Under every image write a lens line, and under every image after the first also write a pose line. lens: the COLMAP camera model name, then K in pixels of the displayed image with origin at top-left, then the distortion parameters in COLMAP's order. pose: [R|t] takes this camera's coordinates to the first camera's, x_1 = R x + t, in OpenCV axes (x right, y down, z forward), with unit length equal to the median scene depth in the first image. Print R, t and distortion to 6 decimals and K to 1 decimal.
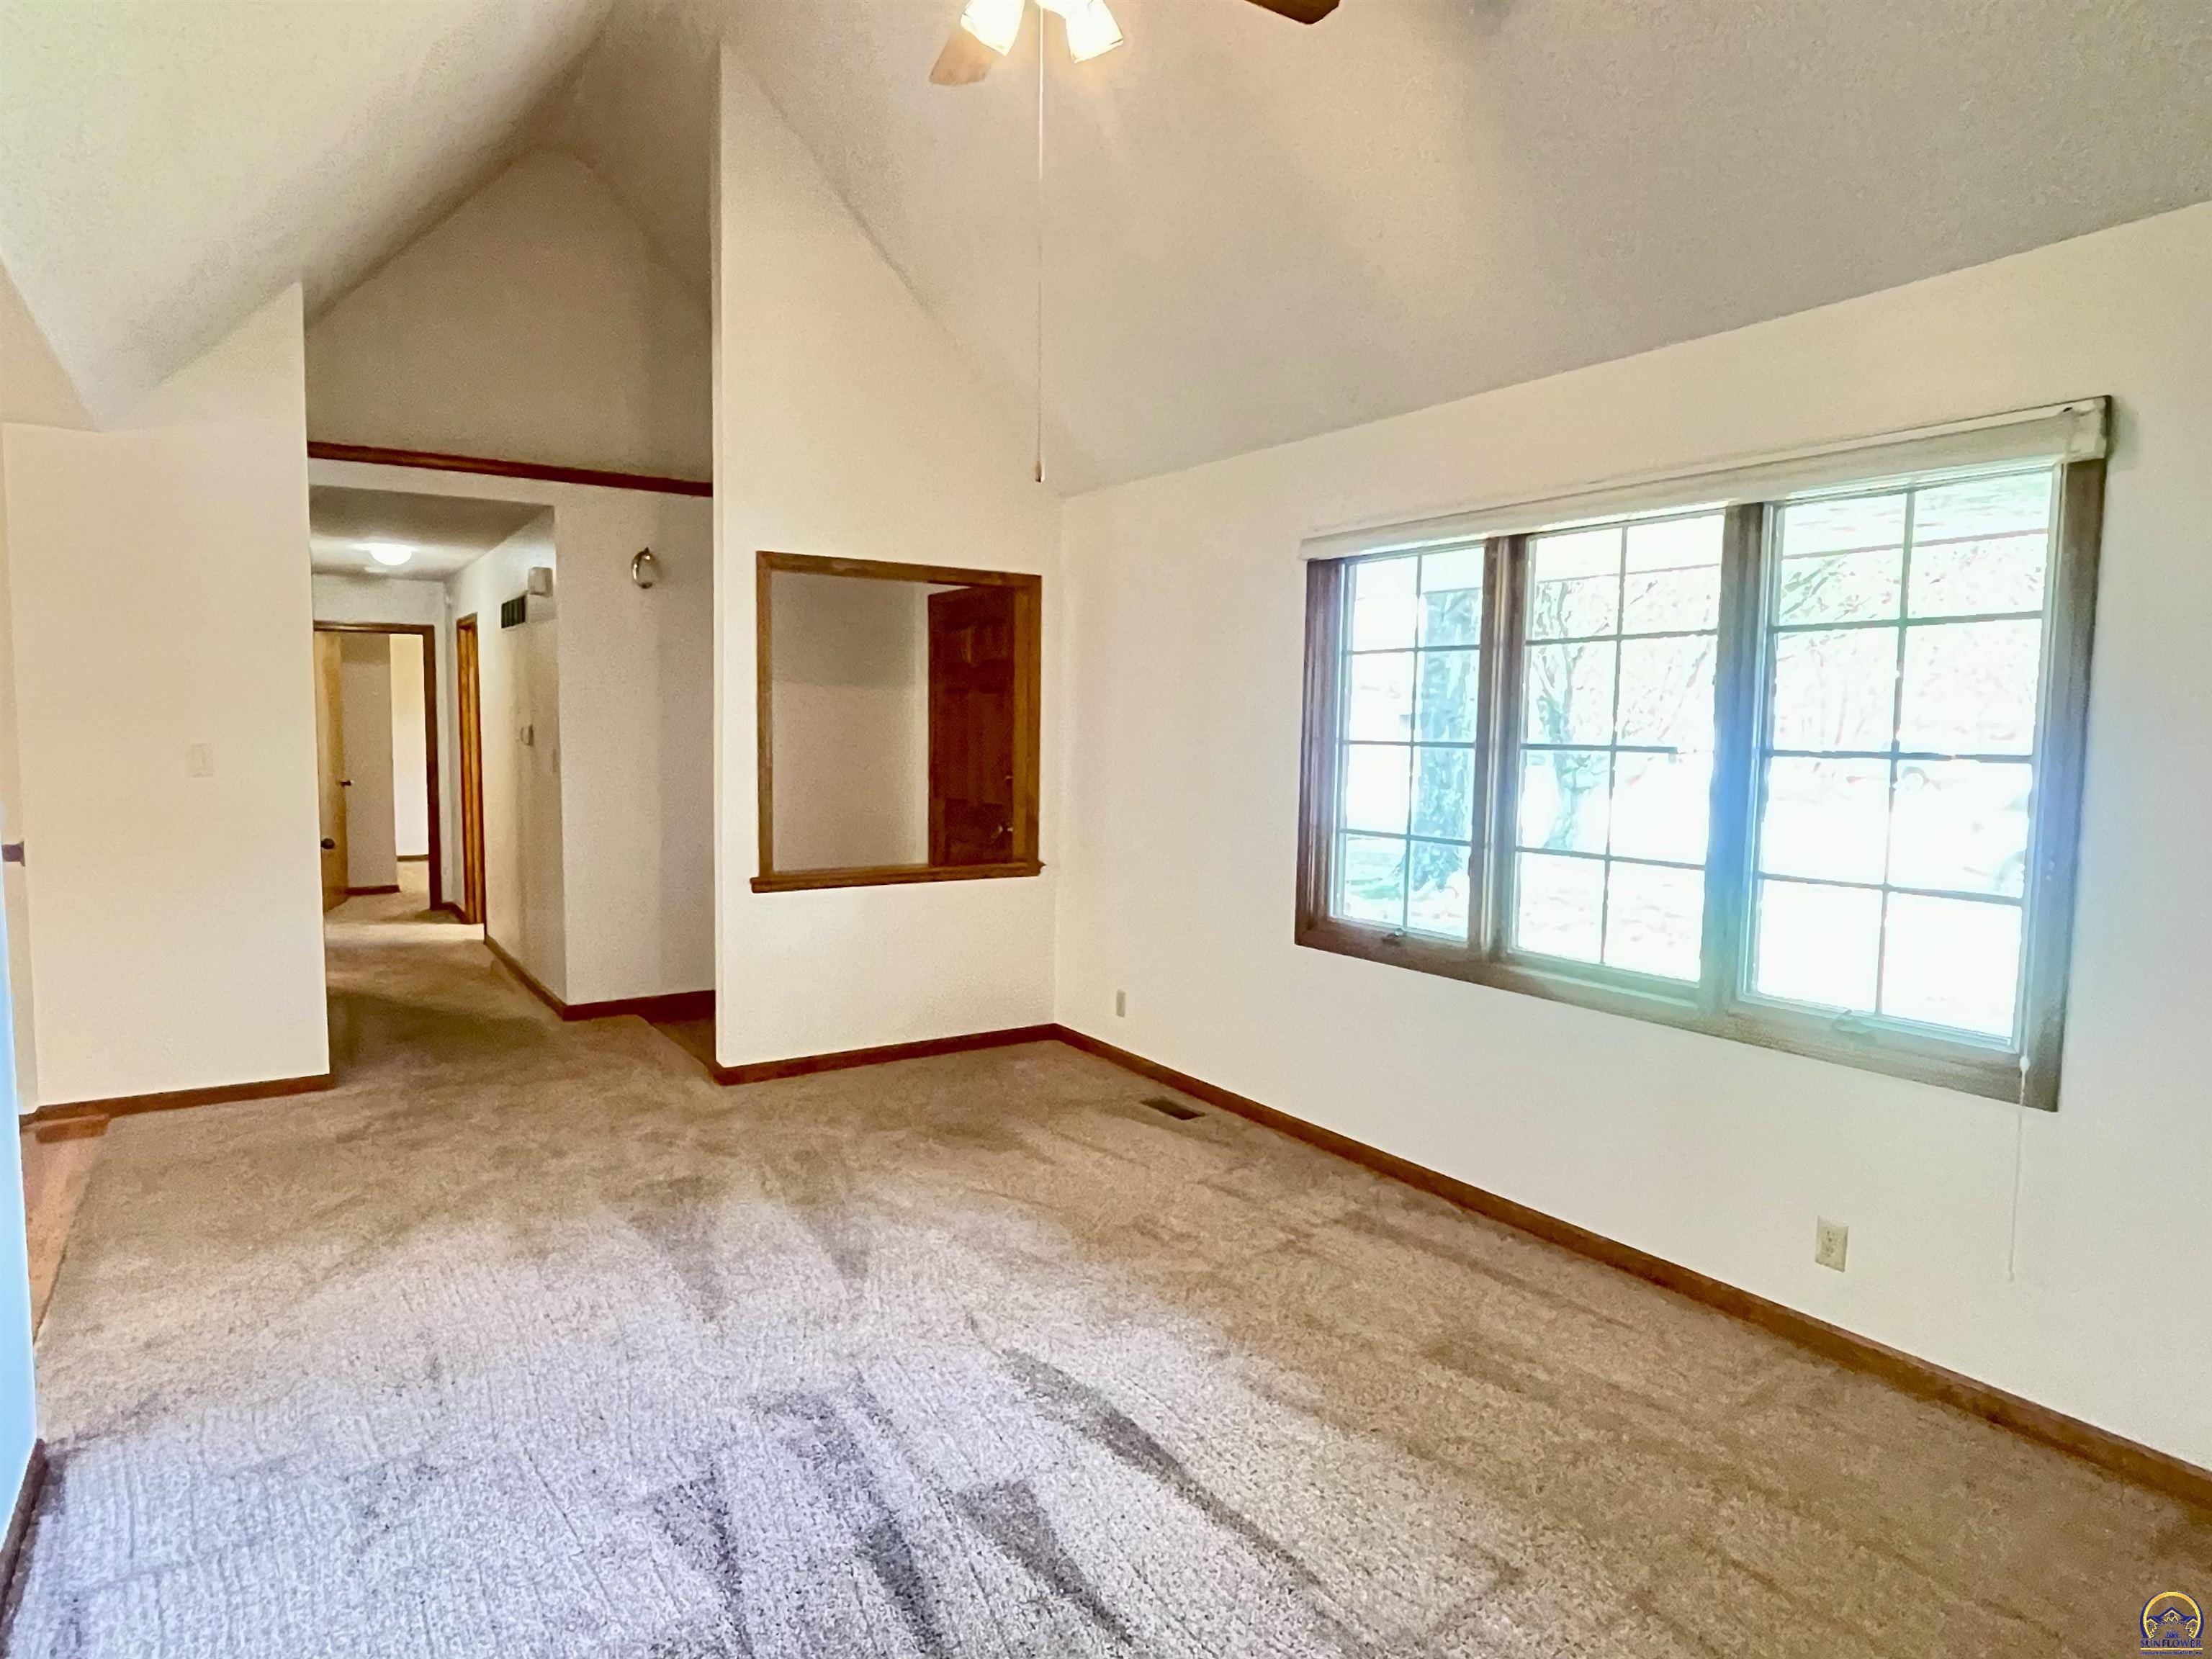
lens RADIAL K [[1299.7, 0, 1106.0], [0, 1299.7, 829.5], [0, 0, 1]] dist [-0.000511, -0.000213]
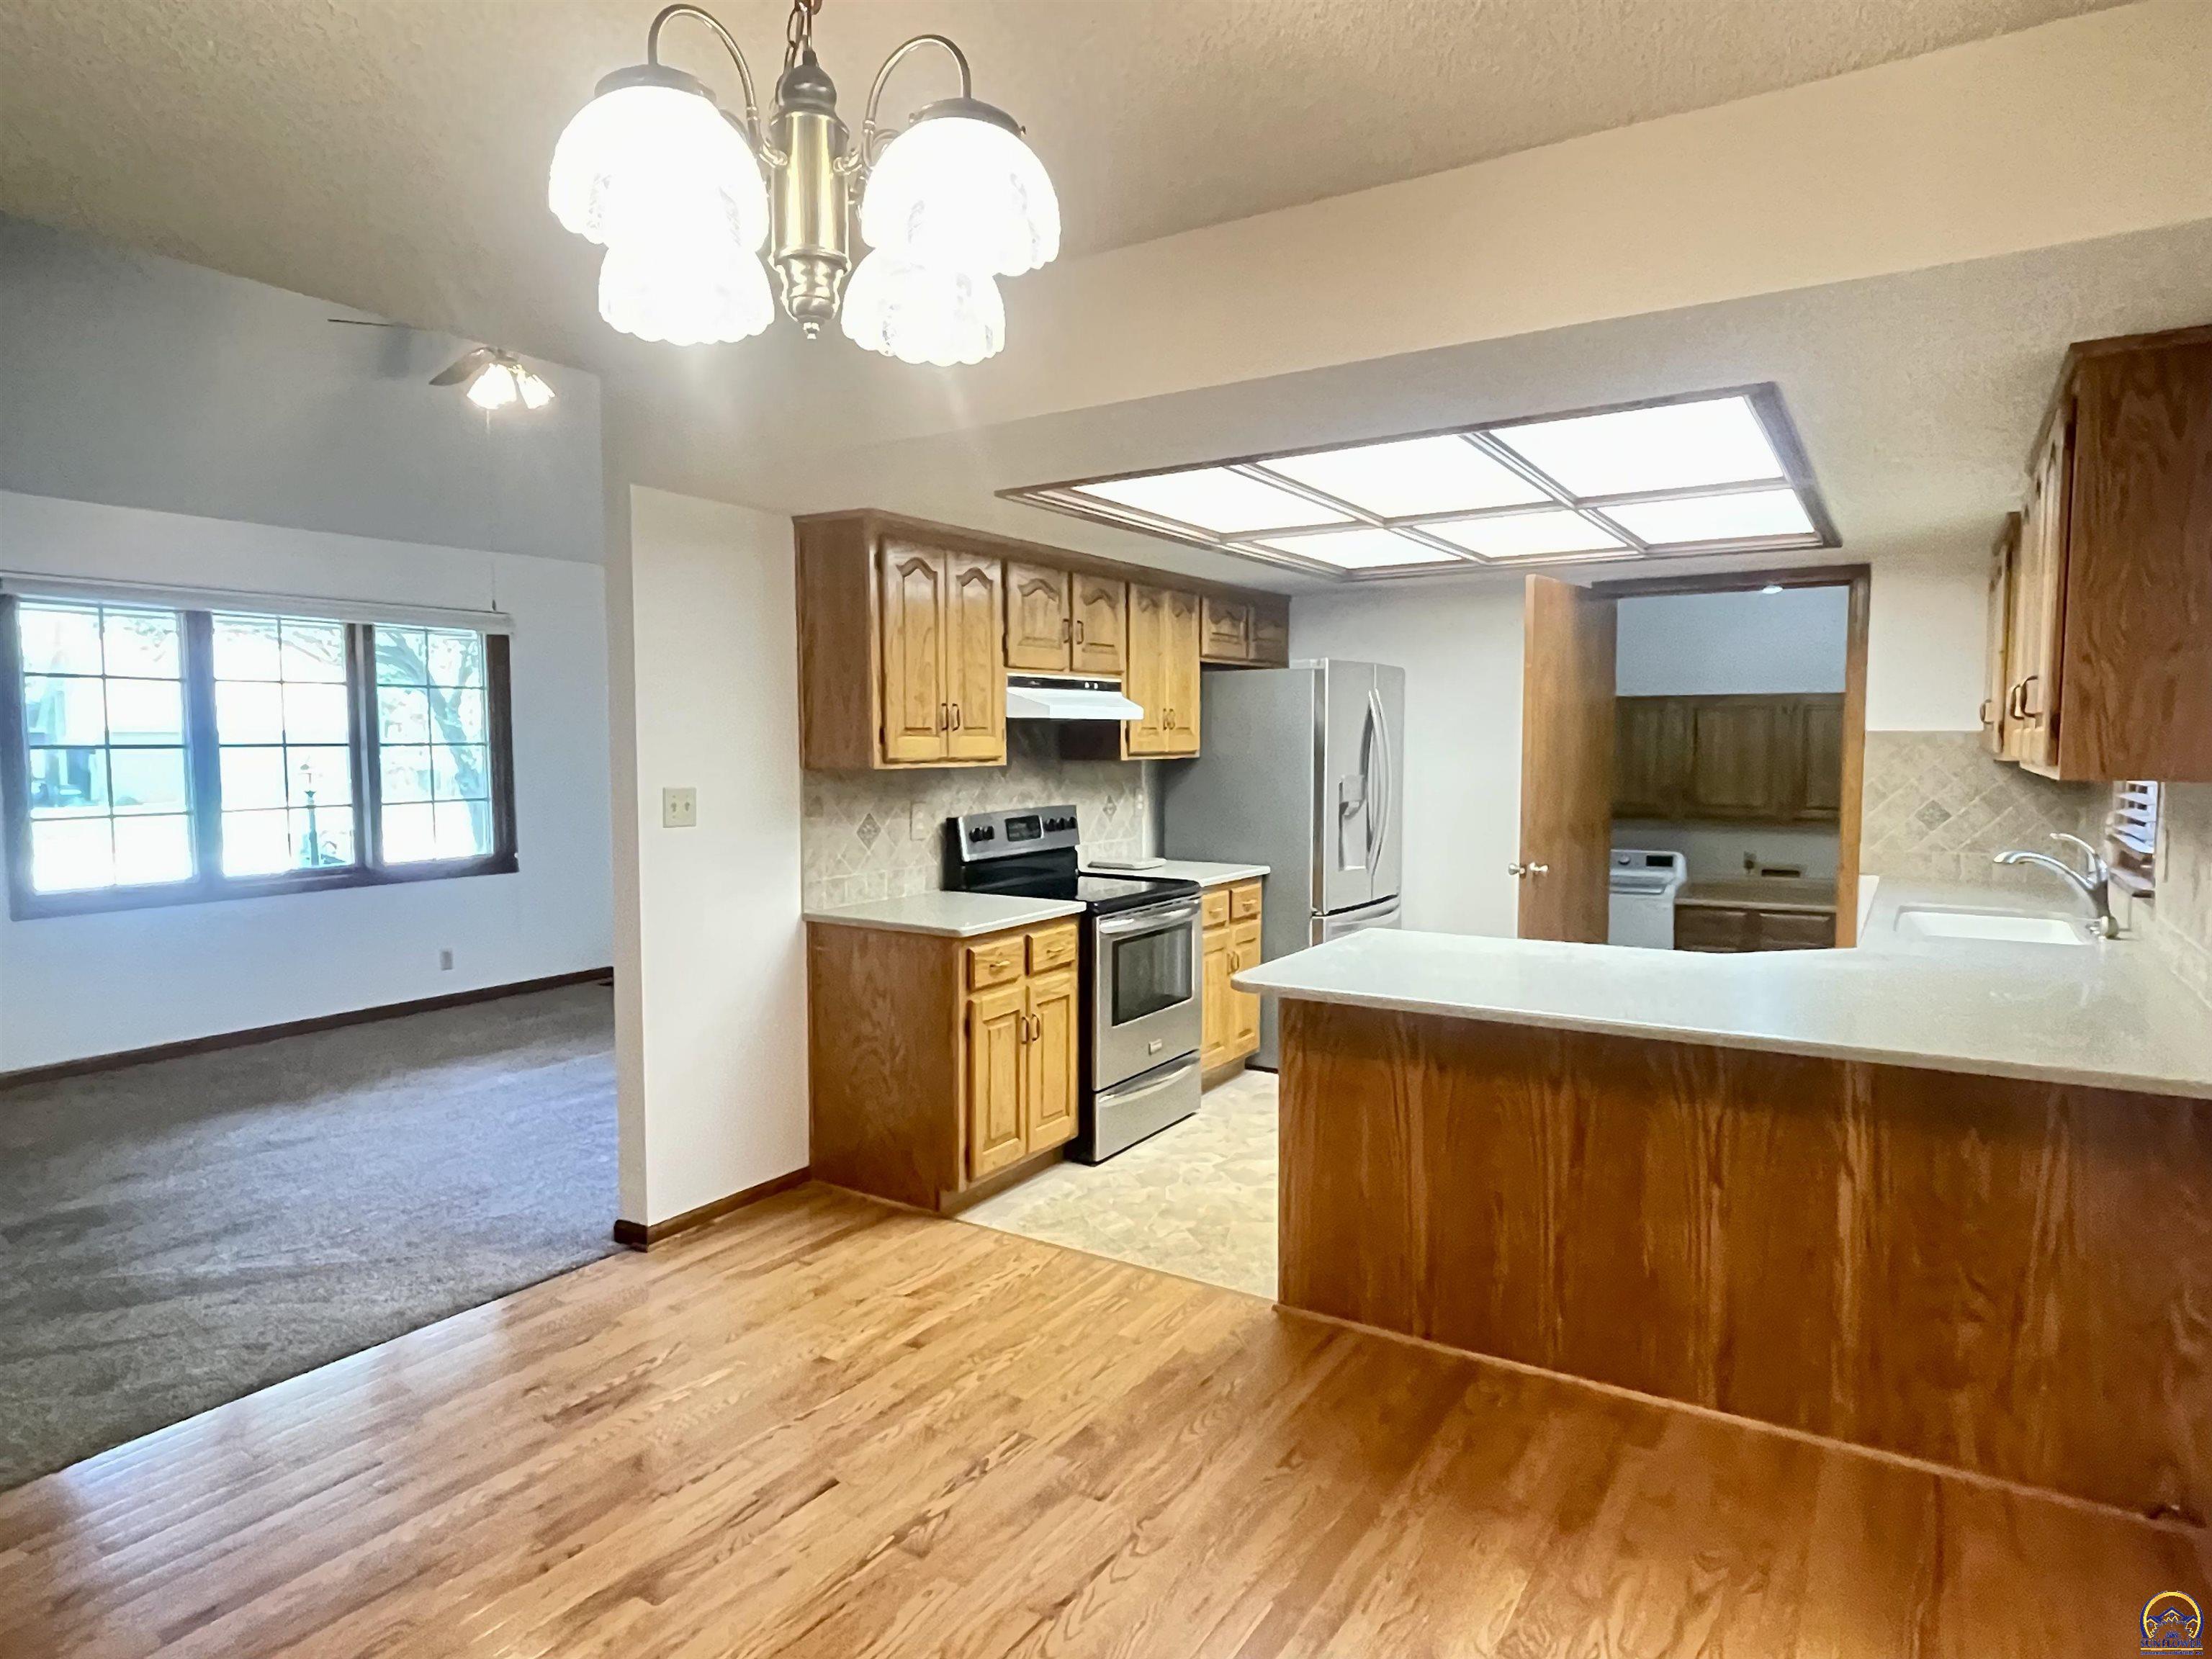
lens RADIAL K [[1299.7, 0, 1106.0], [0, 1299.7, 829.5], [0, 0, 1]] dist [-0.000511, -0.000213]
pose [[-0.413511, -0.084638, 0.906557, -1.799797], [0.078253, 0.988682, 0.128000, -0.100225], [-0.907130, 0.123870, -0.402208, 0.762139]]
